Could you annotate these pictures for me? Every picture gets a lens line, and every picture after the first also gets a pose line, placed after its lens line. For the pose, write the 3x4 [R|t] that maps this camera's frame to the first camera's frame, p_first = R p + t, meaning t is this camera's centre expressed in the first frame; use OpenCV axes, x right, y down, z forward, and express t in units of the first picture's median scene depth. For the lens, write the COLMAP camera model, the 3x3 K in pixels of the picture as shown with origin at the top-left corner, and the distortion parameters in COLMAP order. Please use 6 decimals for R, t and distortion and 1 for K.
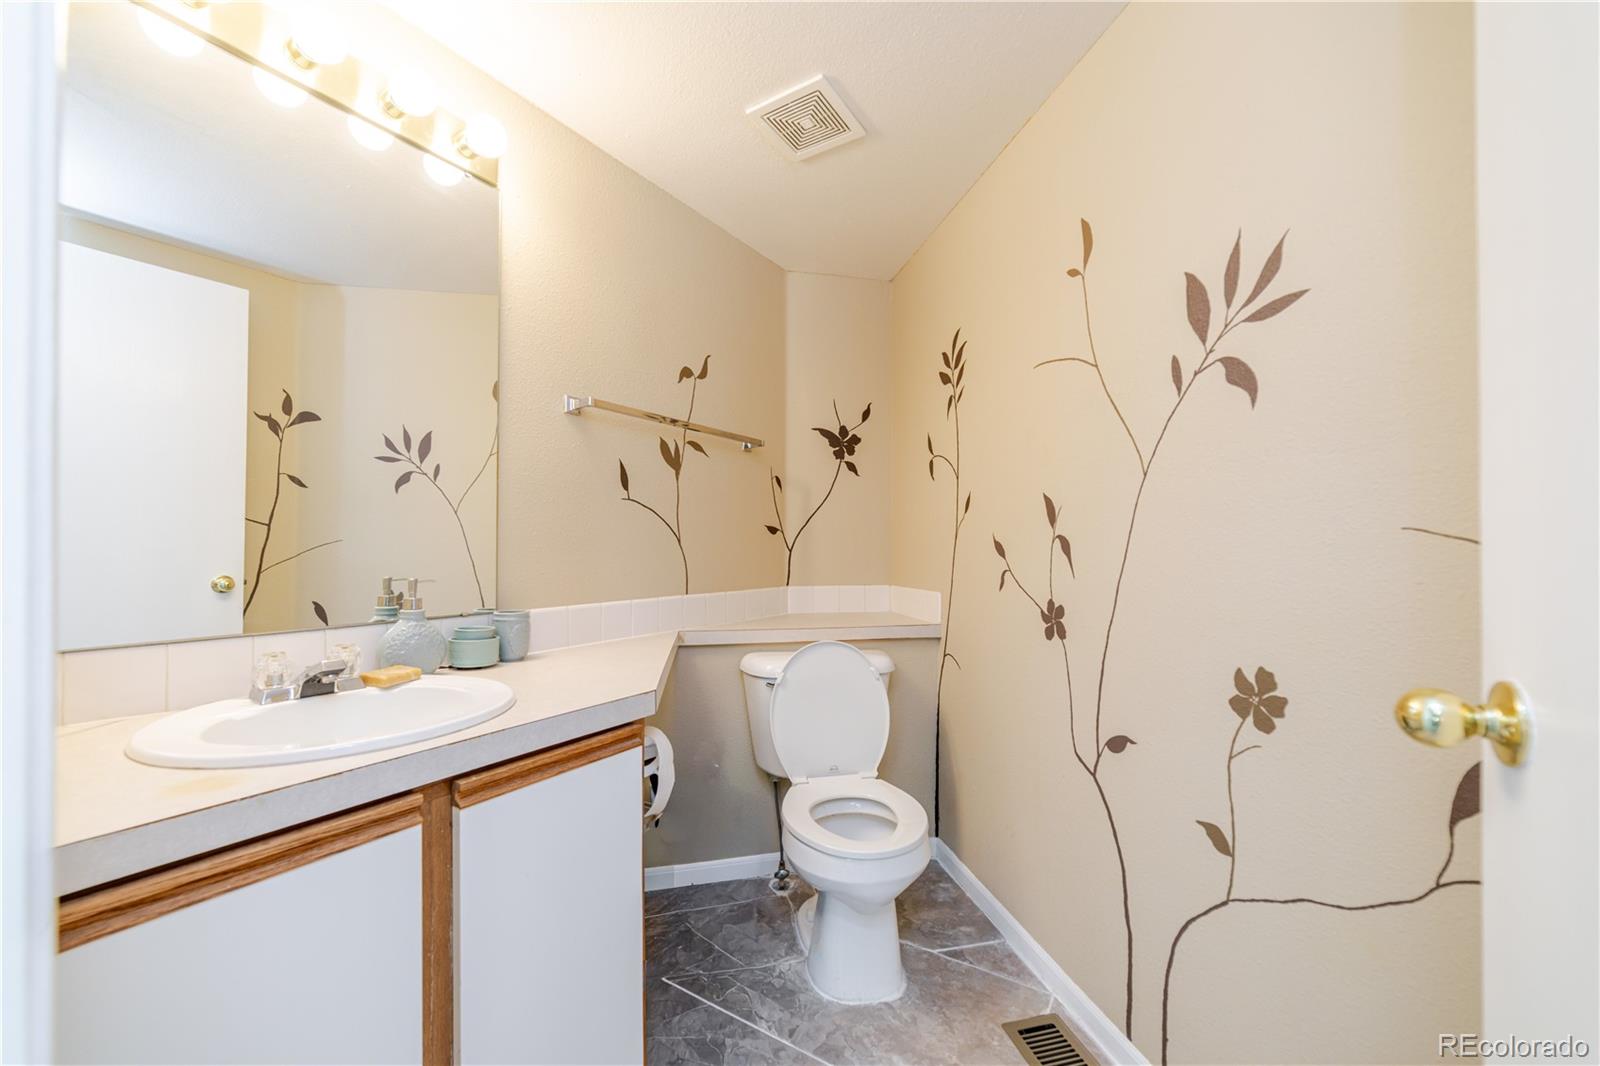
lens RADIAL K [[627.0, 0, 786.2], [0, 627.0, 530.1], [0, 0, 1]] dist [0.000314, 0.003755]
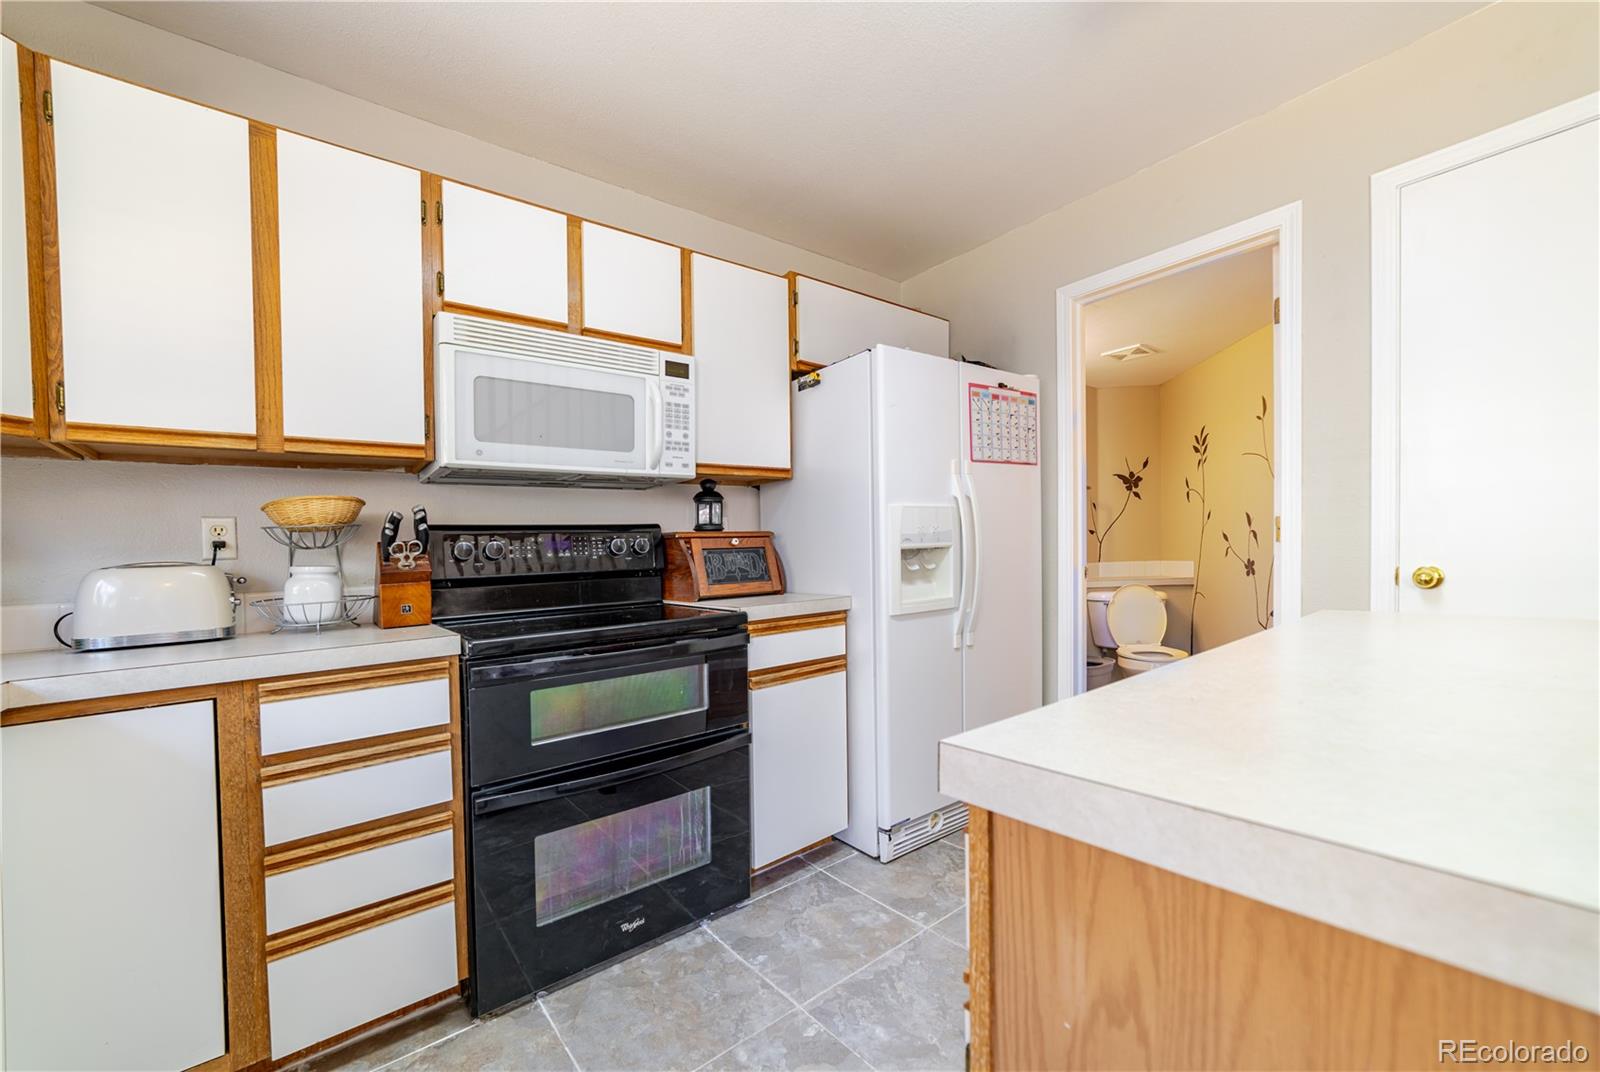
lens RADIAL K [[627.0, 0, 825.1], [0, 627.0, 581.5], [0, 0, 1]] dist [0.000314, 0.003755]
pose [[0.960019, -0.020694, -0.279167, -0.313080], [0.042781, 0.996395, 0.073256, -0.029129], [0.276645, -0.082270, 0.957444, -1.198447]]
